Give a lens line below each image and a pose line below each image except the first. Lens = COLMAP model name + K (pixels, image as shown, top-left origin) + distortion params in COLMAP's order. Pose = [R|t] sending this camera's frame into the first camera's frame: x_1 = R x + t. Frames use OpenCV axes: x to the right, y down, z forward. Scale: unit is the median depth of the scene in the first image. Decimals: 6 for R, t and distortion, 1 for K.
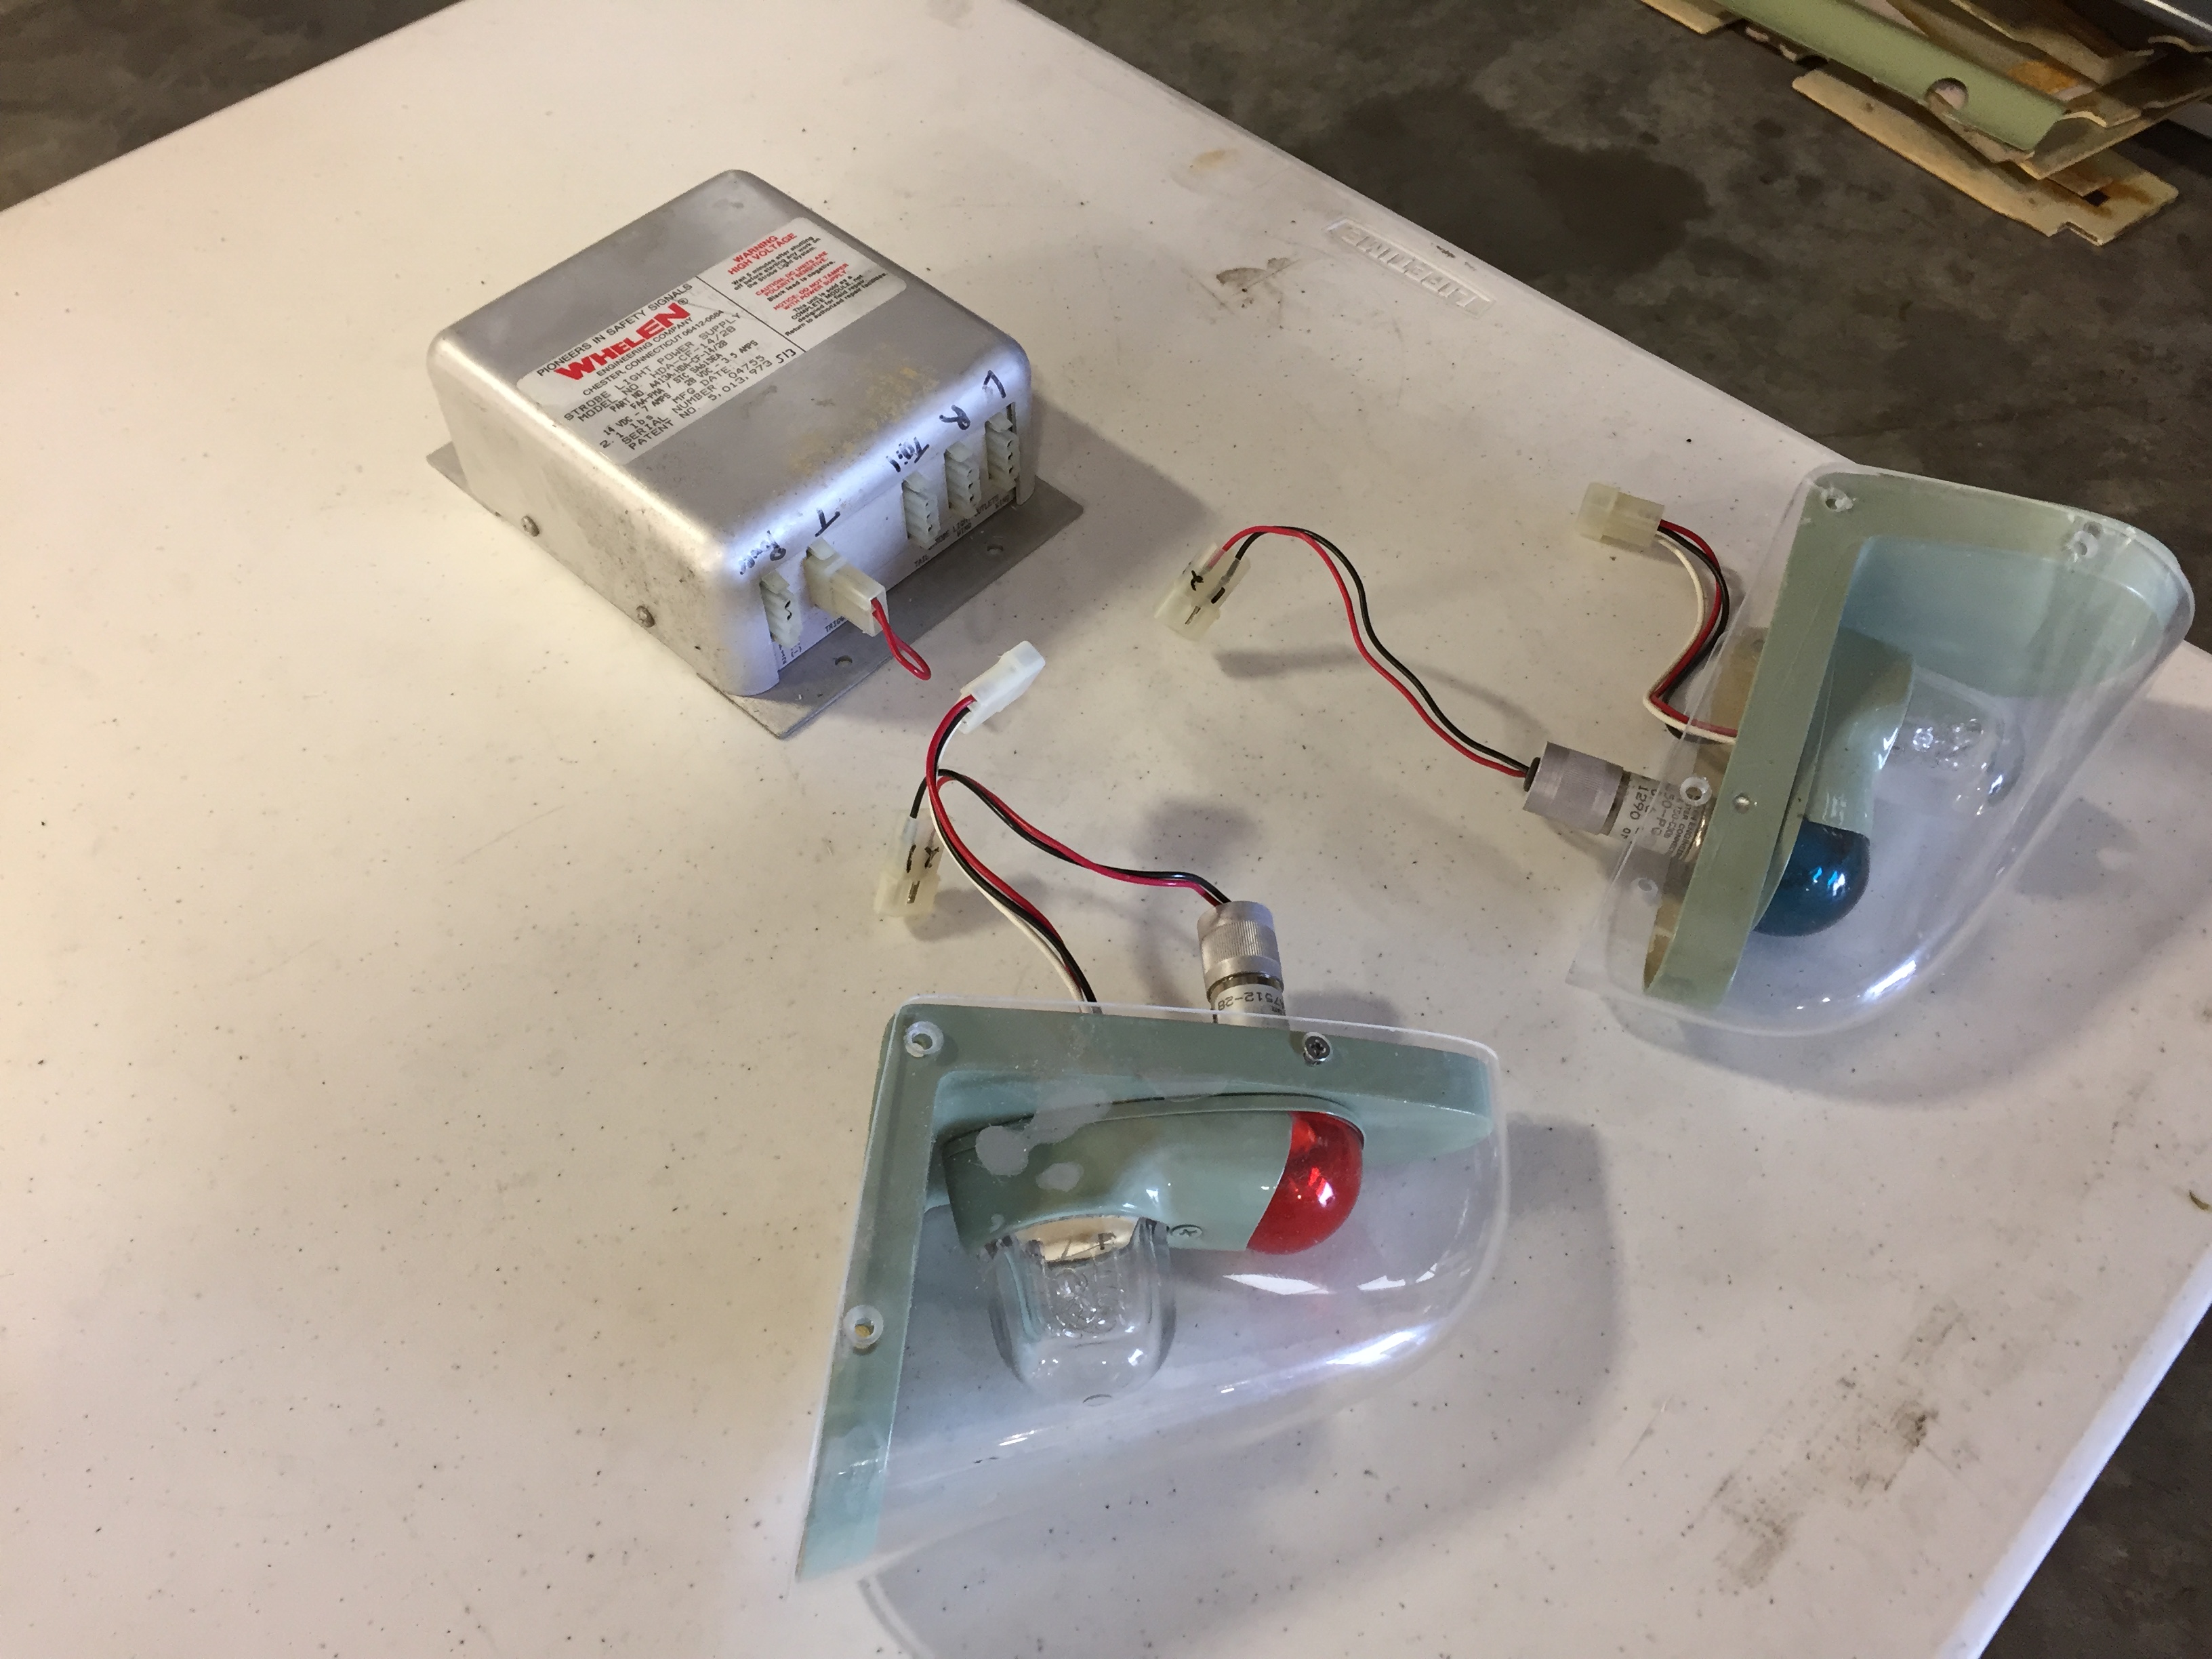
lens RADIAL K [[1920.1, 0, 1101.1], [0, 1920.1, 828.2], [0, 0, 1]] dist [0.015067, -0.017676]
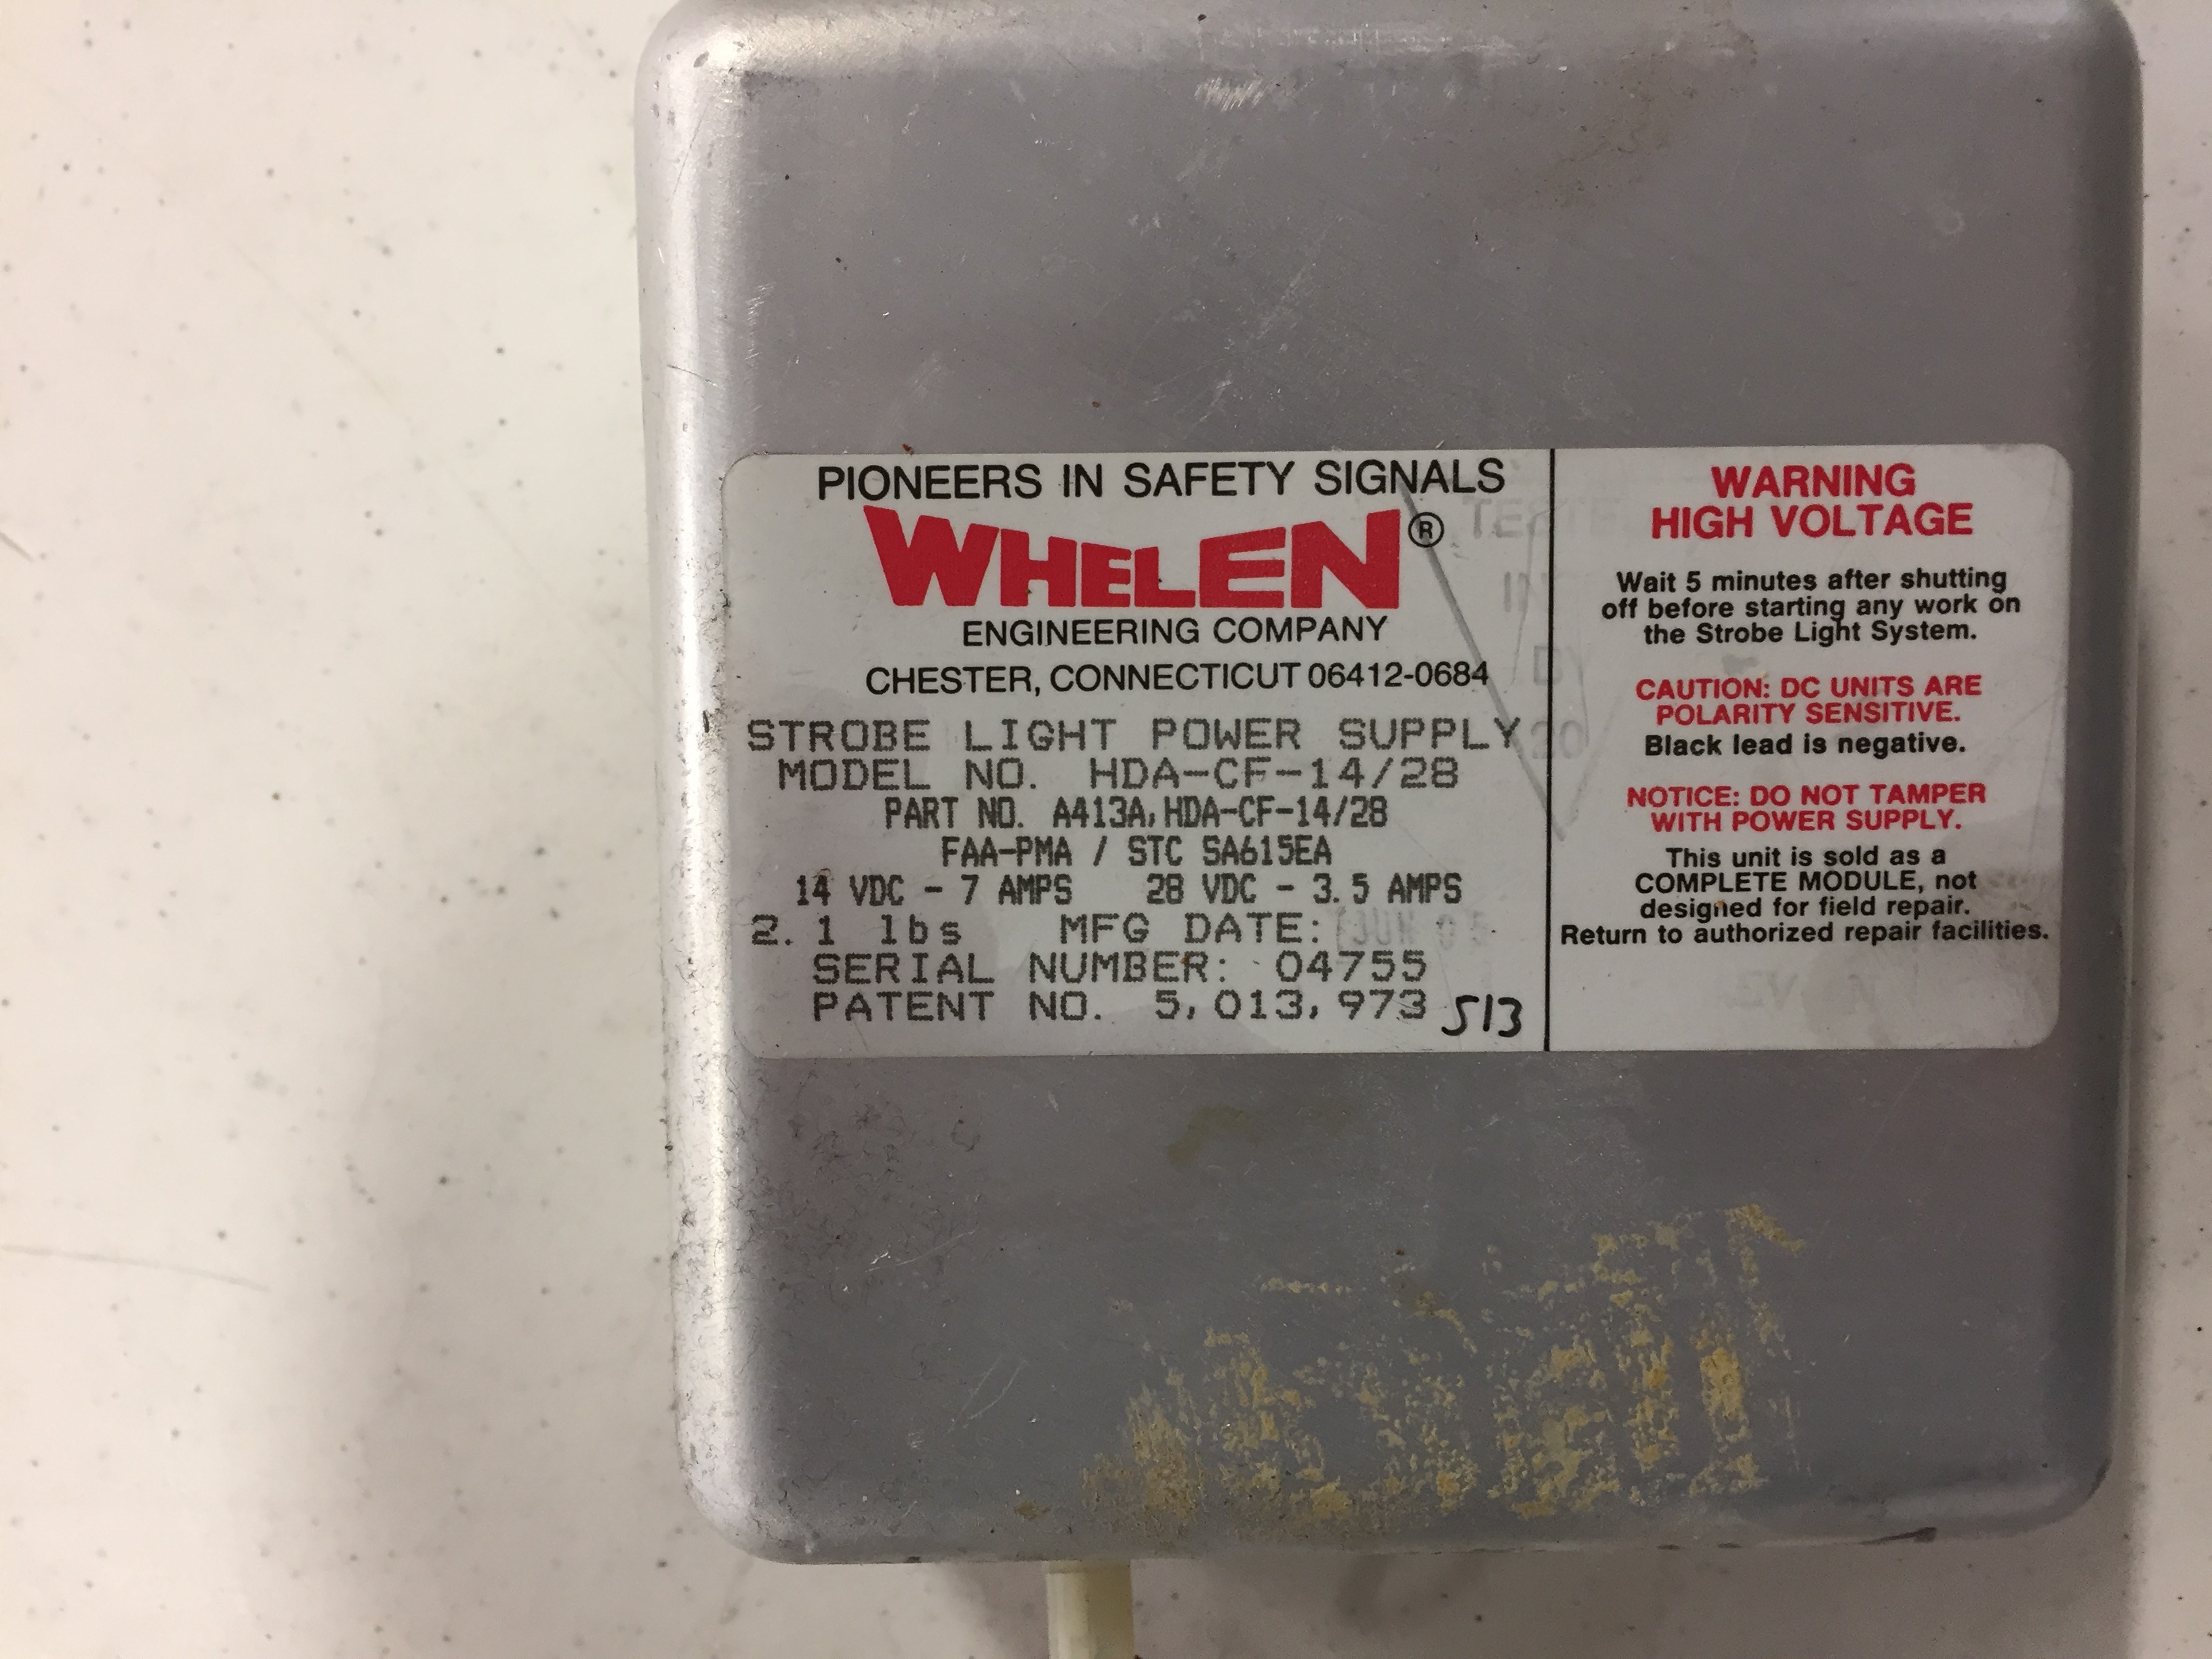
lens RADIAL K [[1920.1, 0, 1106.7], [0, 1920.1, 829.5], [0, 0, 1]] dist [0.015067, -0.017676]
pose [[0.690238, 0.722870, 0.032088, -0.233918], [-0.572892, 0.518866, 0.634487, -0.412131], [0.442002, -0.456330, 0.772267, 0.772919]]
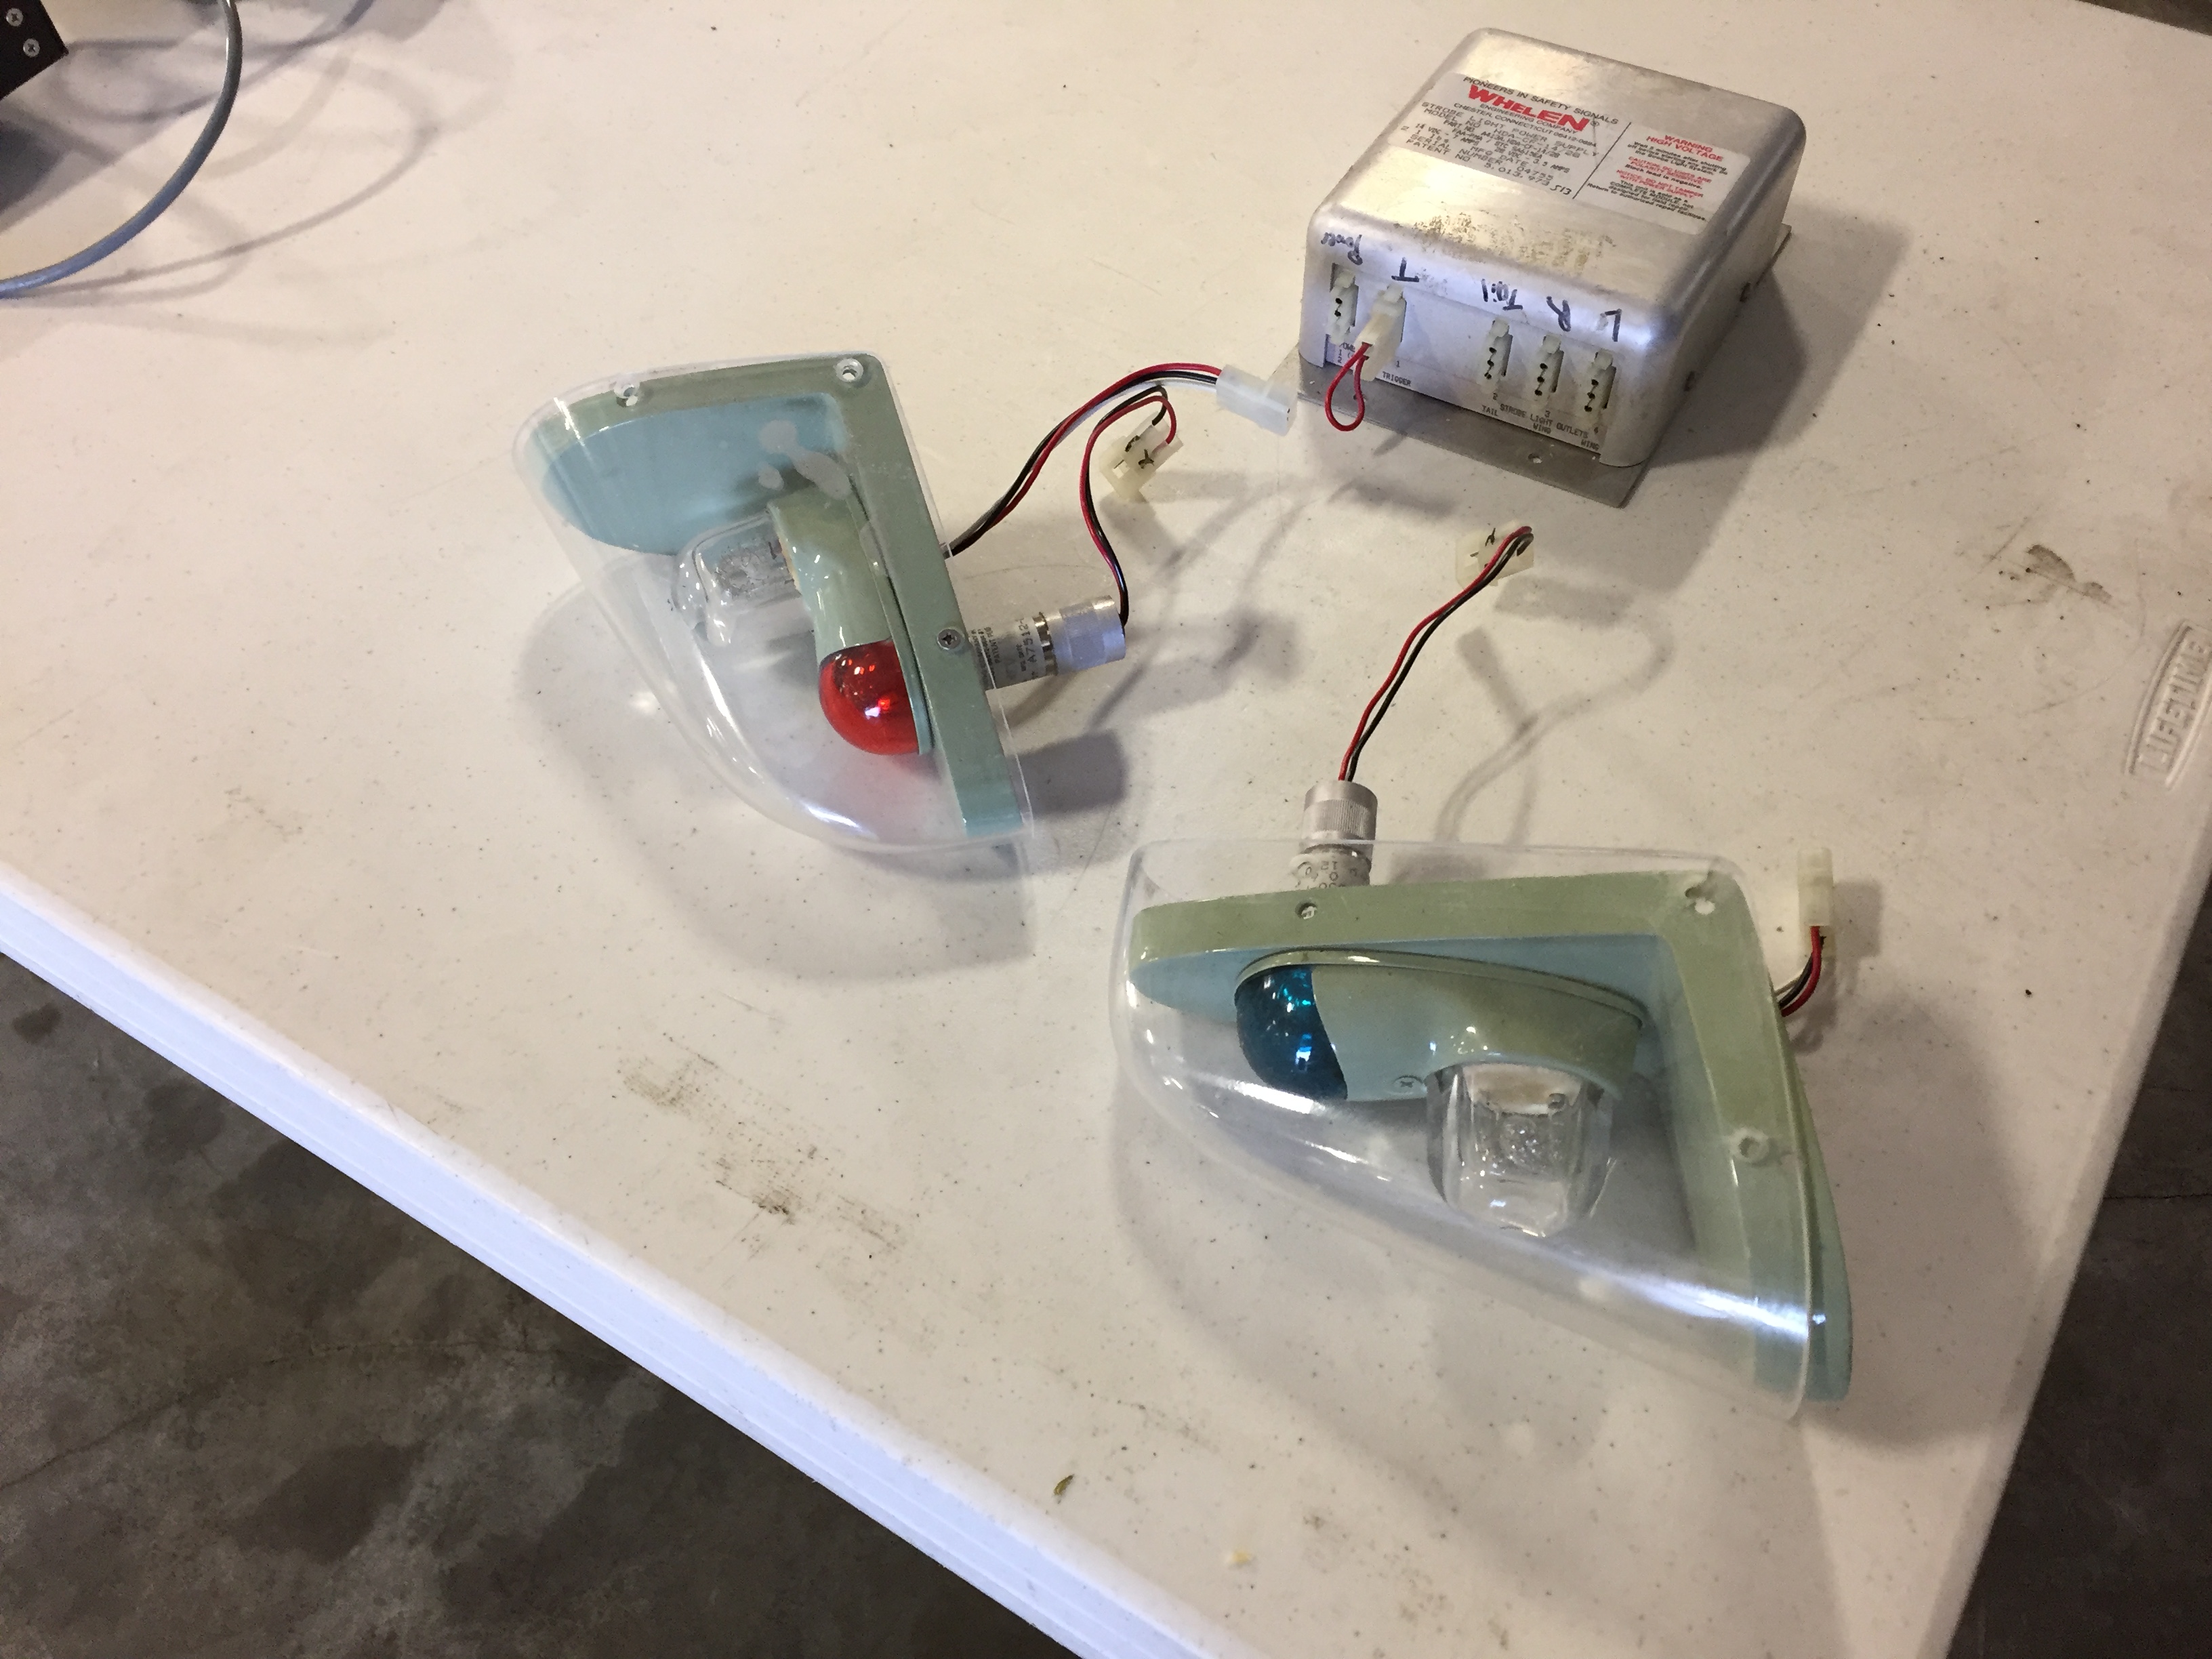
lens RADIAL K [[1920.1, 0, 1106.3], [0, 1920.1, 833.7], [0, 0, 1]] dist [0.015067, -0.017676]
pose [[0.210248, 0.765170, -0.608532, 0.750034], [-0.767085, 0.515011, 0.382550, -0.280009], [0.606116, 0.386365, 0.695230, 0.210021]]
